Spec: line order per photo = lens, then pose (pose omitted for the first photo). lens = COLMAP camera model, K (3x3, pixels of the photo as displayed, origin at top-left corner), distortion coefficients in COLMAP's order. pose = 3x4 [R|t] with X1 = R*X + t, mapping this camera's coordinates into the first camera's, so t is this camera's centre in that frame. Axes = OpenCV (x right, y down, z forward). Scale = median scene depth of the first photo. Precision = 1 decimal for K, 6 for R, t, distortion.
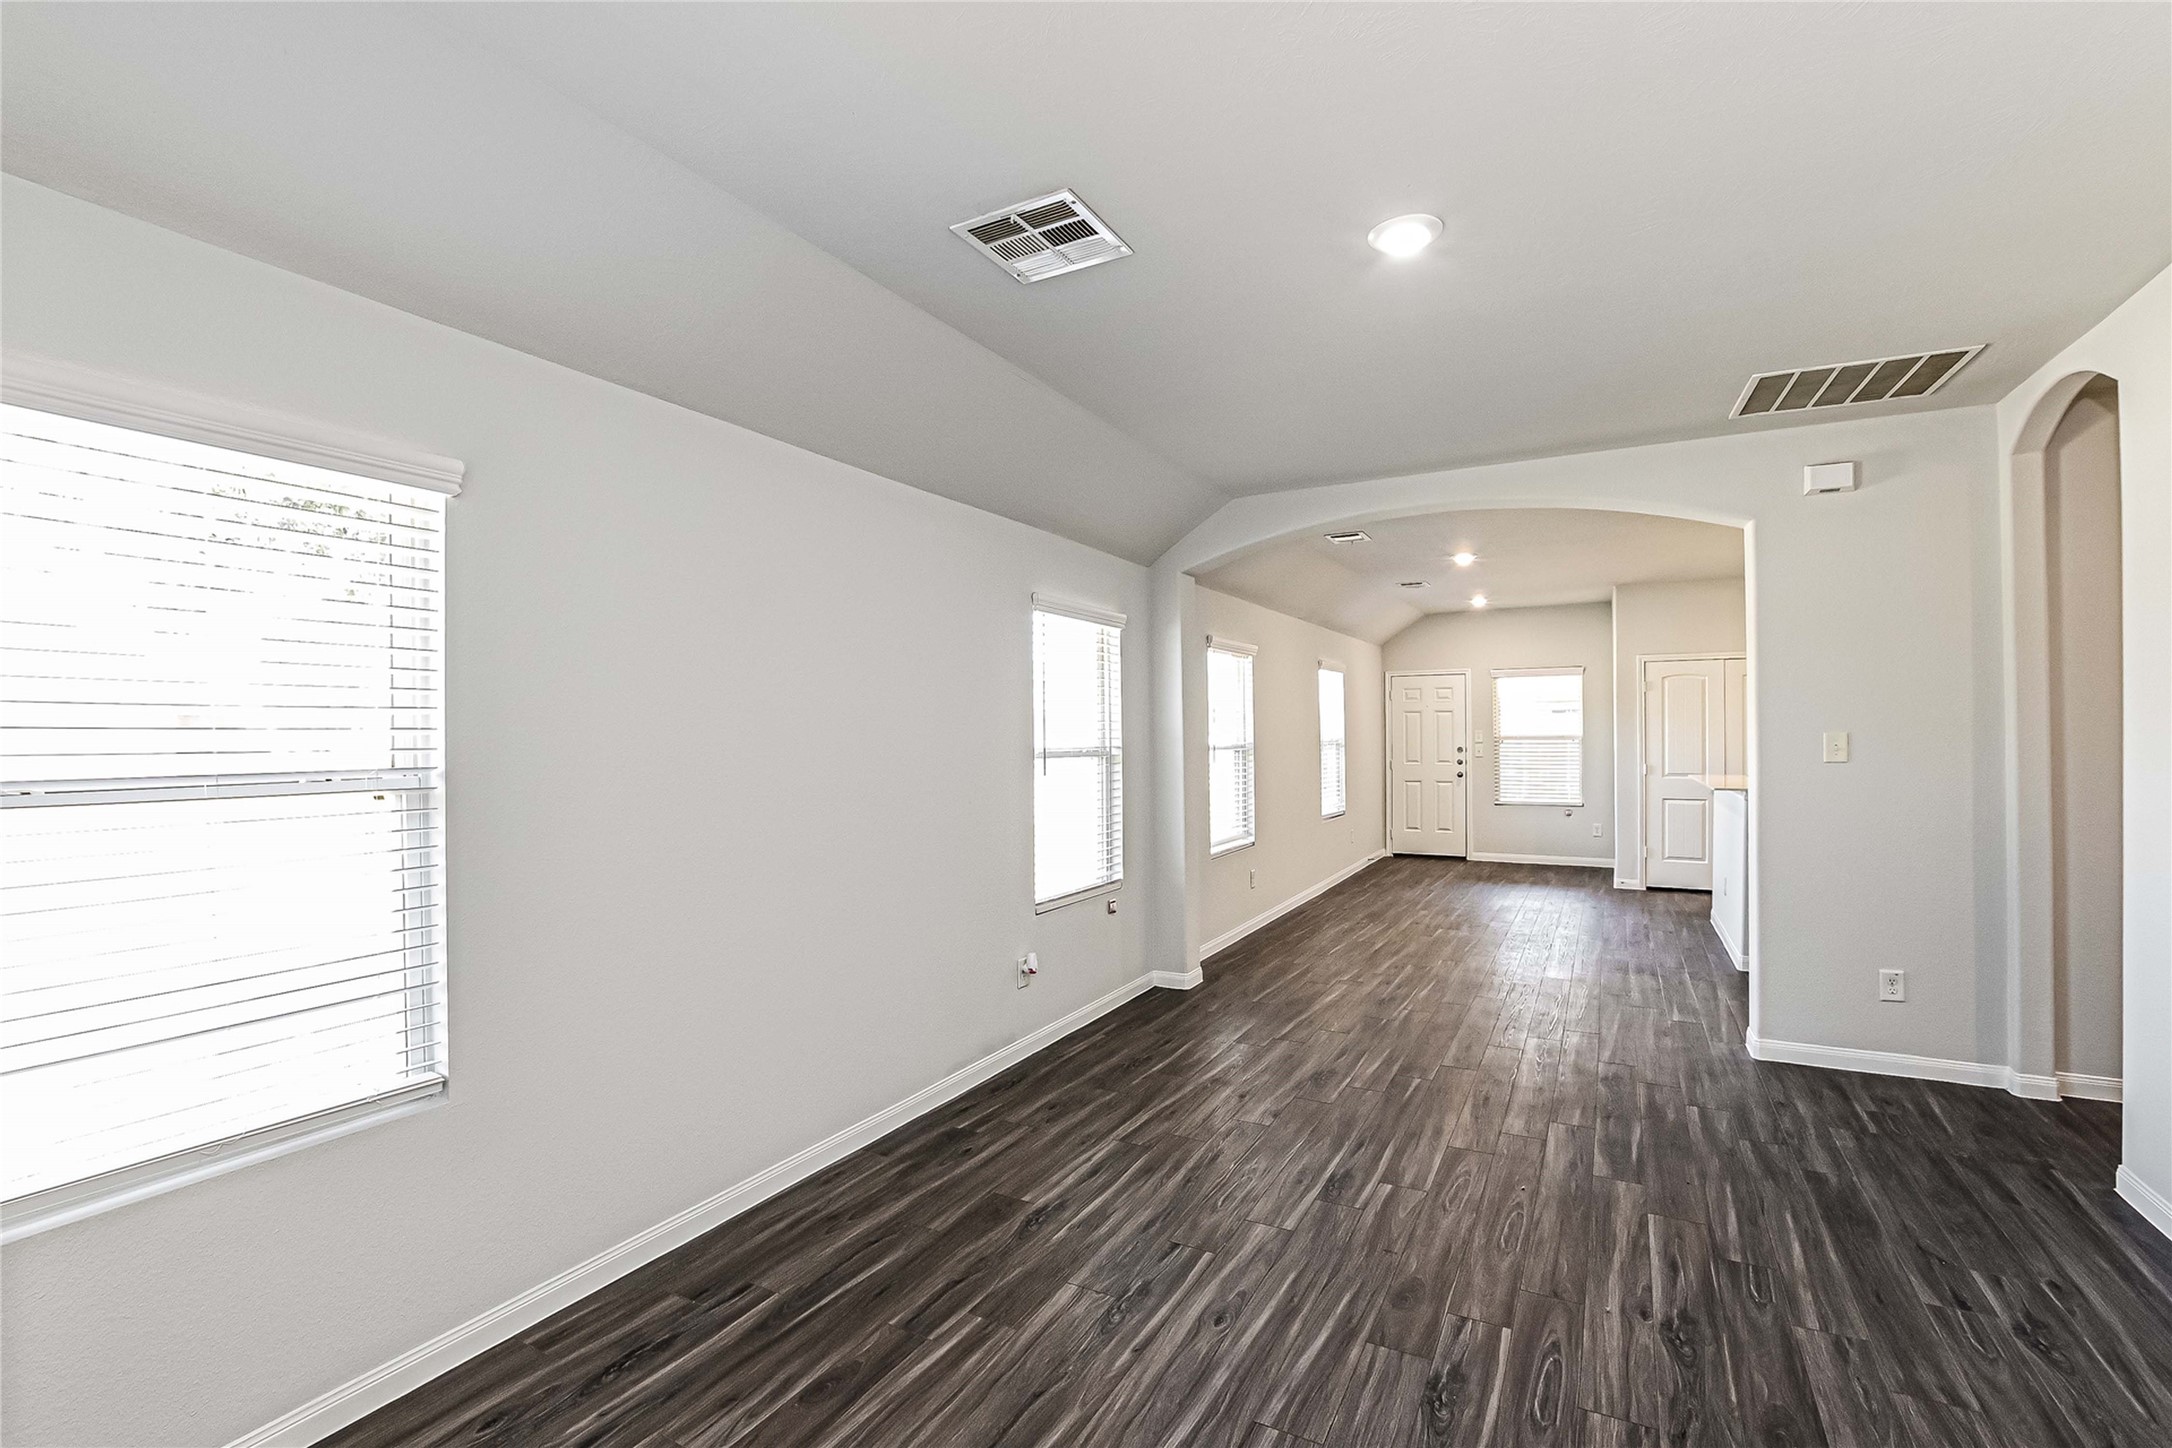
lens RADIAL K [[973.4, 0, 1087.1], [0, 973.4, 726.5], [0, 0, 1]] dist [-0.002307, -0.000427]
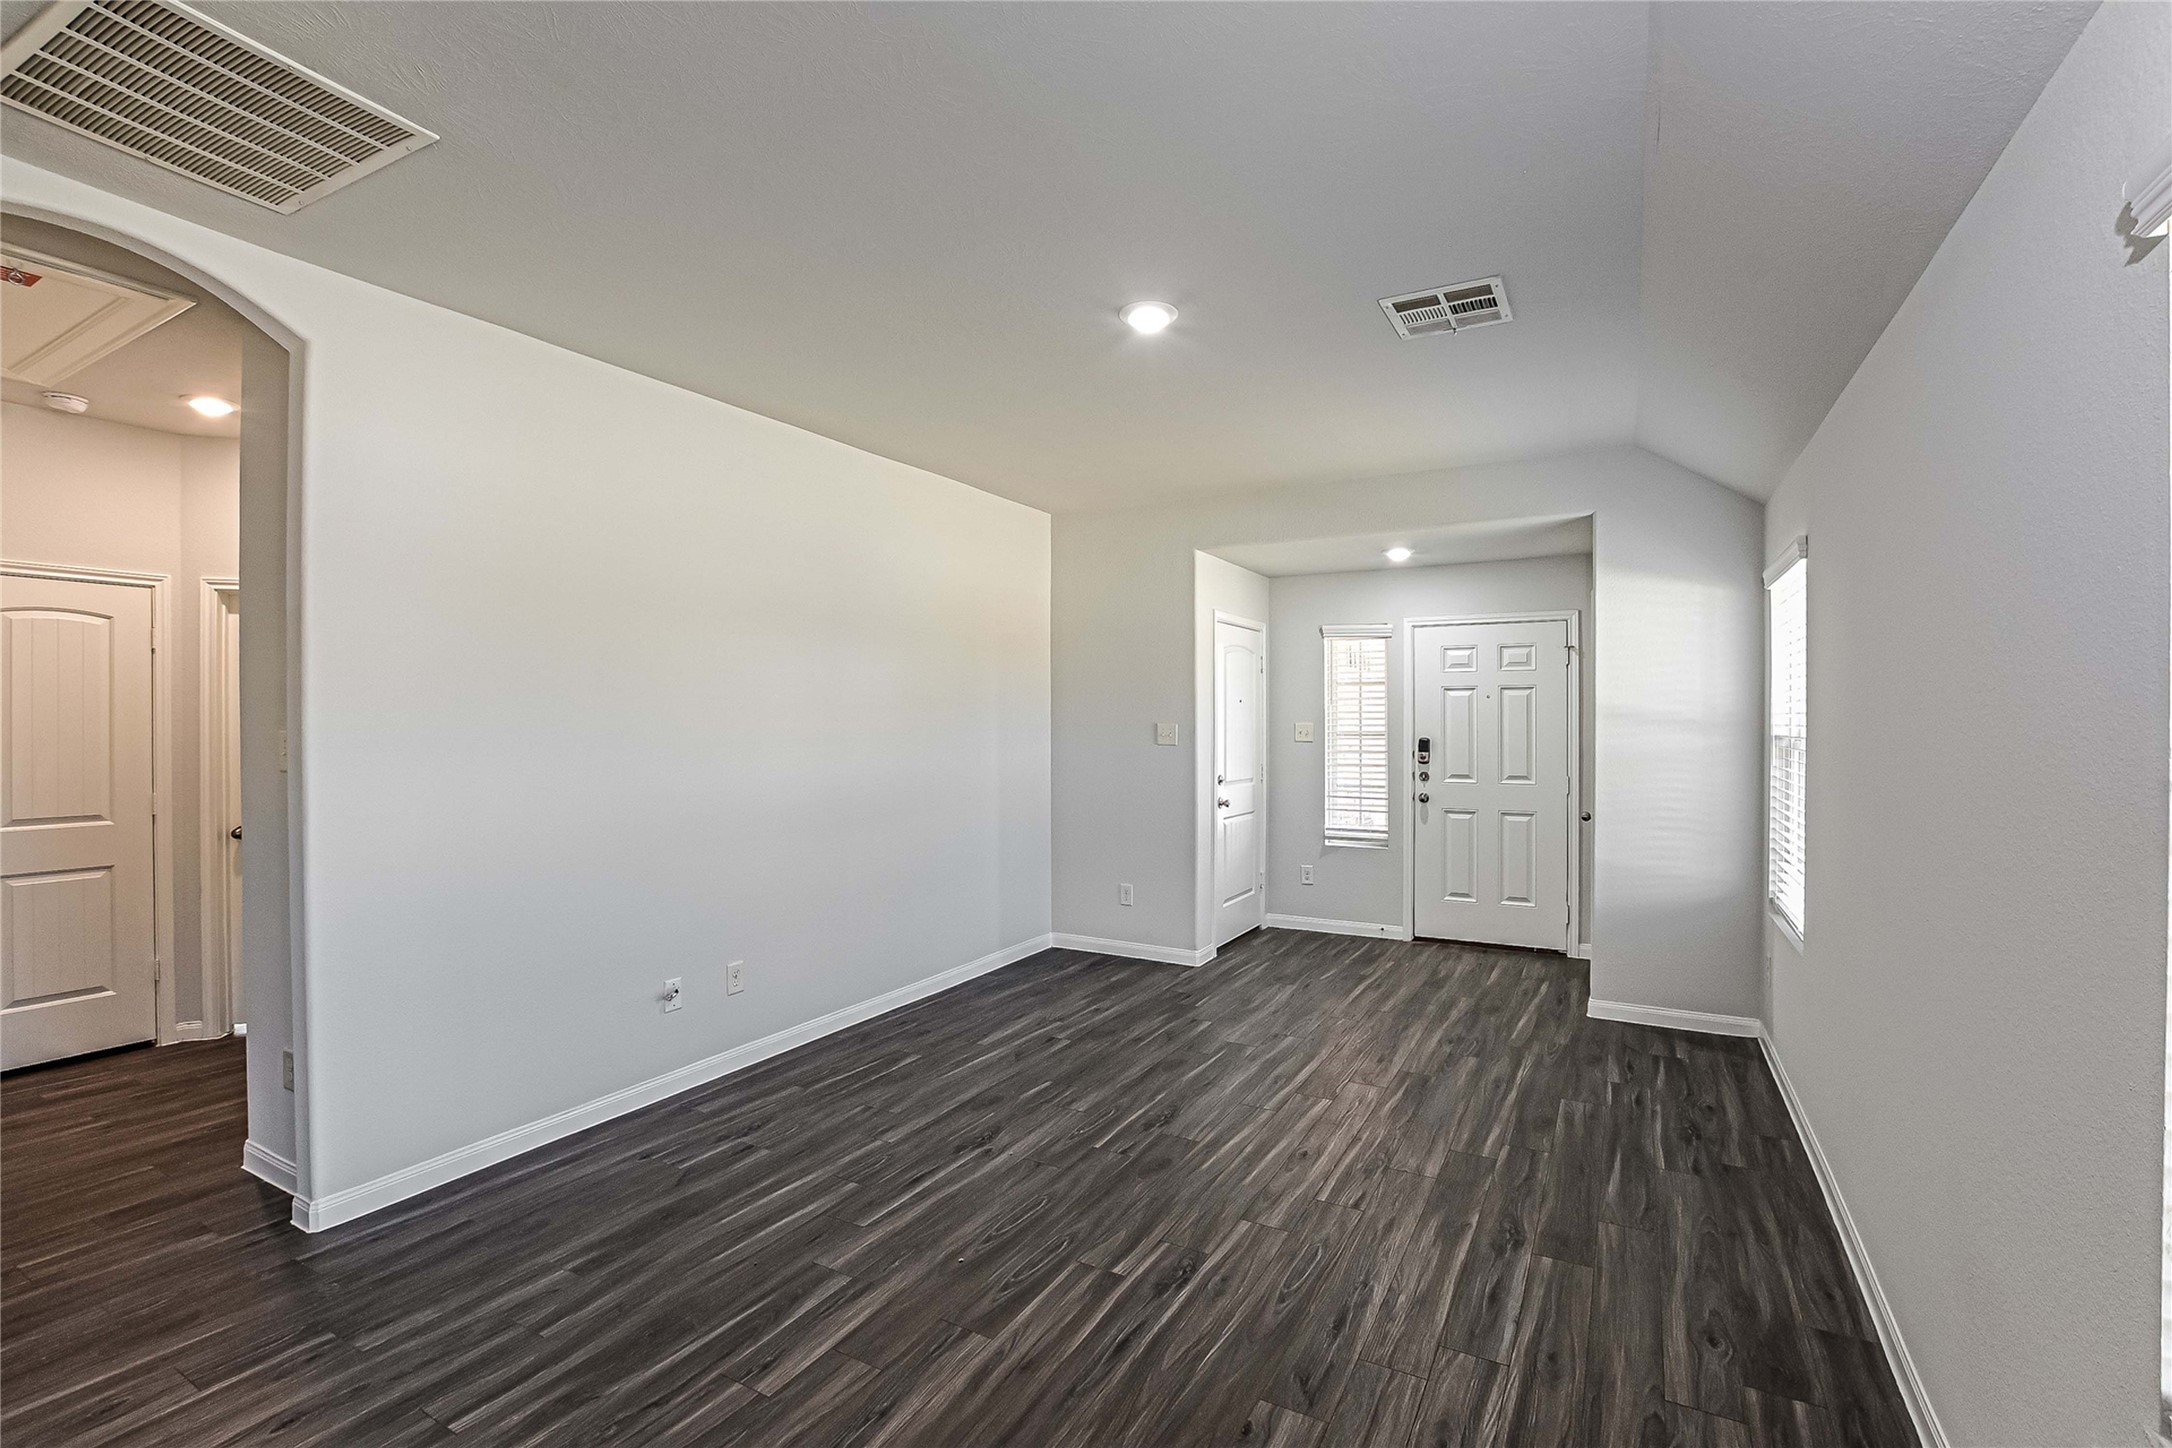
lens RADIAL K [[973.4, 0, 1081.7], [0, 973.4, 727.6], [0, 0, 1]] dist [-0.002307, -0.000427]
pose [[-0.999837, 0.004293, 0.017521, 0.347526], [0.004304, 0.999991, 0.000614, 0.014225], [-0.017518, 0.000689, -0.999846, 1.957069]]
